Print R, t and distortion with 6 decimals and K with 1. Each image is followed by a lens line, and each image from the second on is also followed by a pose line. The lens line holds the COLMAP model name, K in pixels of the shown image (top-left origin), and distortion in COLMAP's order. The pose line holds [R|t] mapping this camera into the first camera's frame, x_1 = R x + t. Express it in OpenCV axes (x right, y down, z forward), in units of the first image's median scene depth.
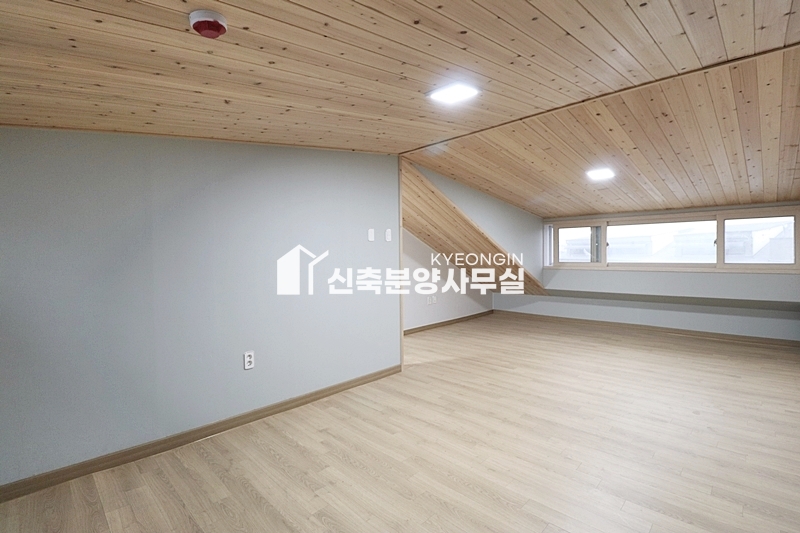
lens RADIAL K [[367.5, 0, 405.5], [0, 367.5, 261.1], [0, 0, 1]] dist [-0.003921, -0.011719]
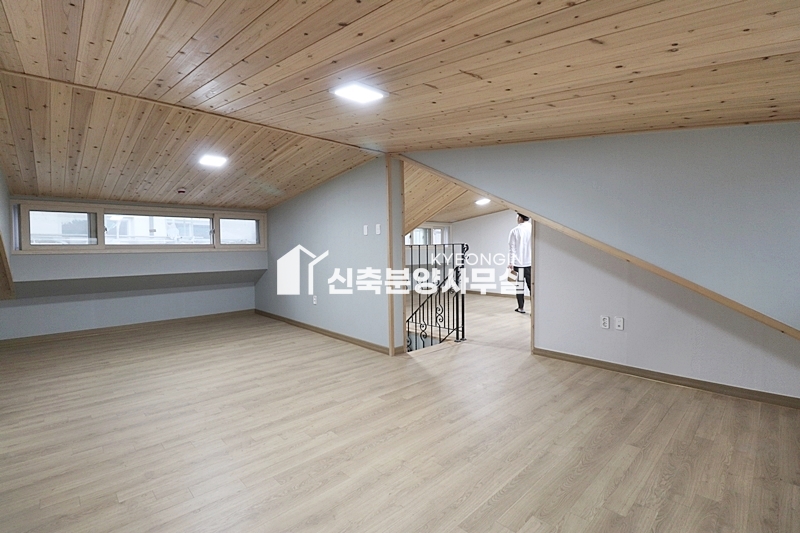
lens RADIAL K [[367.5, 0, 405.5], [0, 367.5, 261.1], [0, 0, 1]] dist [-0.003921, -0.011719]
pose [[-0.034290, 0.051327, -0.998093, 1.027269], [-0.011255, 0.998597, 0.051740, -0.029434], [0.999349, 0.013007, -0.033665, 1.062755]]
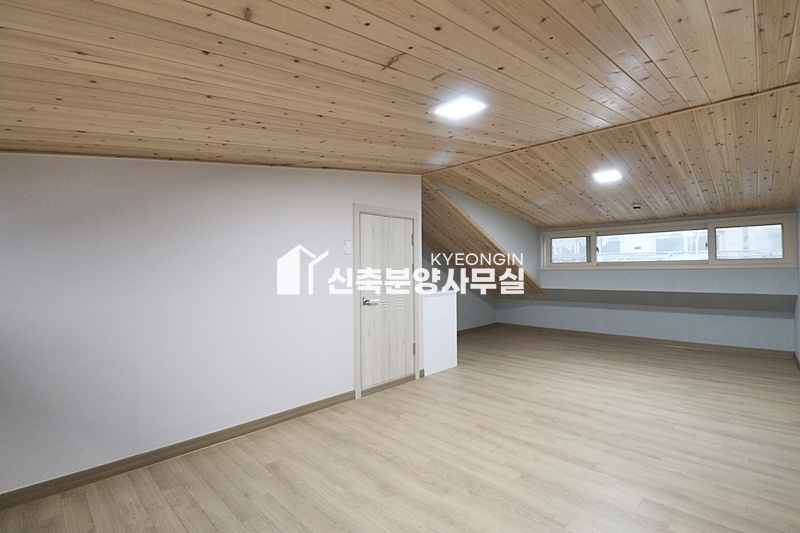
lens RADIAL K [[367.6, 0, 404.4], [0, 367.6, 264.9], [0, 0, 1]] dist [0.000644, -0.011304]
pose [[-0.999713, 0.023954, -0.000878, 0.598084], [0.023944, 0.999669, 0.009391, -0.031057], [0.001102, 0.009367, -0.999956, 1.464913]]
